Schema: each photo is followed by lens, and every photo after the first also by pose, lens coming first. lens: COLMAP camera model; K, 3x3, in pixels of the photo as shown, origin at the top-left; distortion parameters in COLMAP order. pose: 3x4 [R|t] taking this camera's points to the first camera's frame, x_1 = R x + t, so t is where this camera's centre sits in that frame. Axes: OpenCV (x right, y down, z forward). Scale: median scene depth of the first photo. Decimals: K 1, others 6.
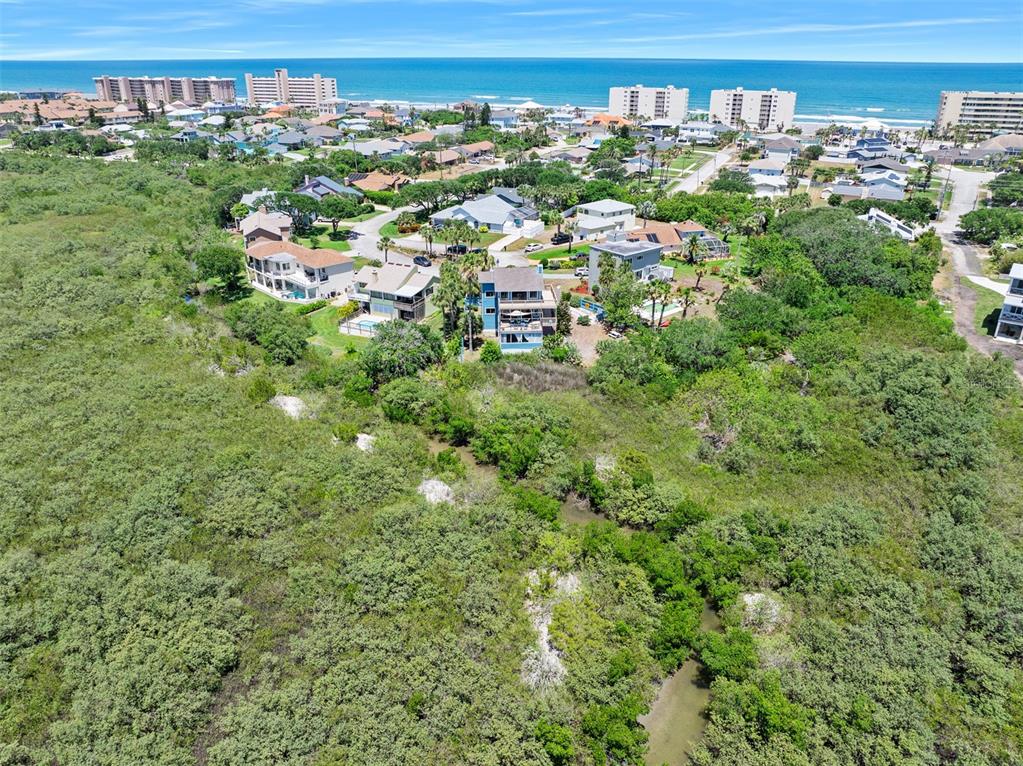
lens RADIAL K [[722.3, 0, 513.6], [0, 722.3, 378.9], [0, 0, 1]] dist [-0.044902, 0.015376]
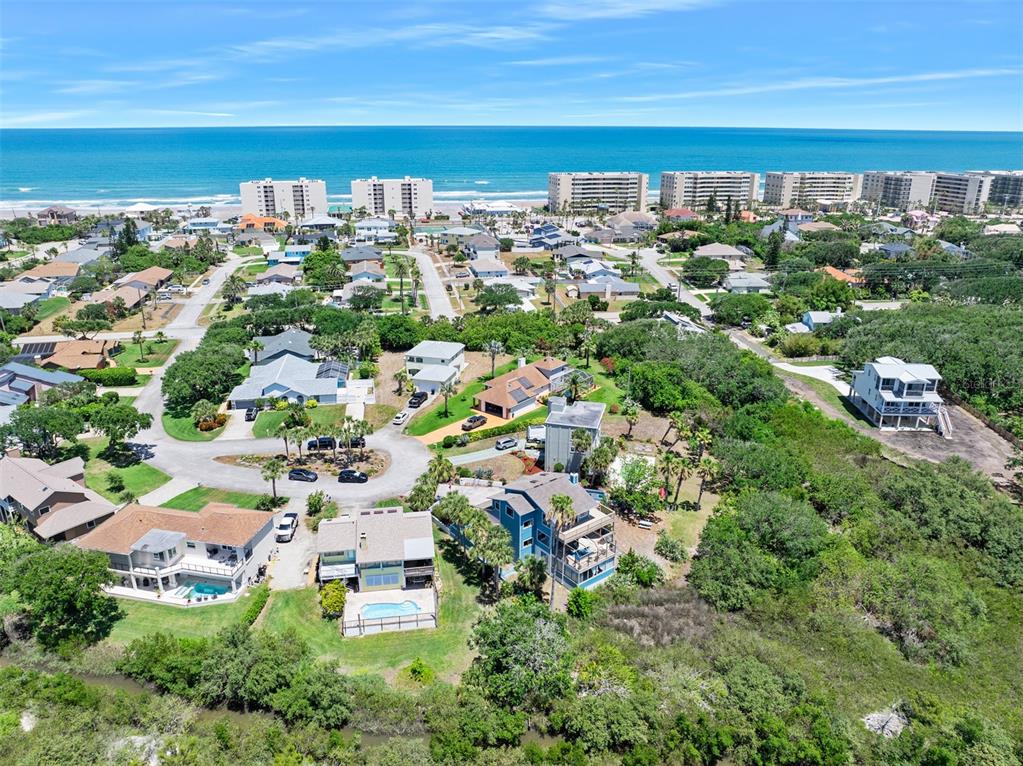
lens RADIAL K [[722.3, 0, 513.6], [0, 722.3, 378.9], [0, 0, 1]] dist [-0.044902, 0.015376]
pose [[0.819788, -0.191038, 0.539863, -0.220657], [0.233936, 0.972187, -0.011211, -0.132228], [-0.522707, 0.135484, 0.841678, 0.150028]]
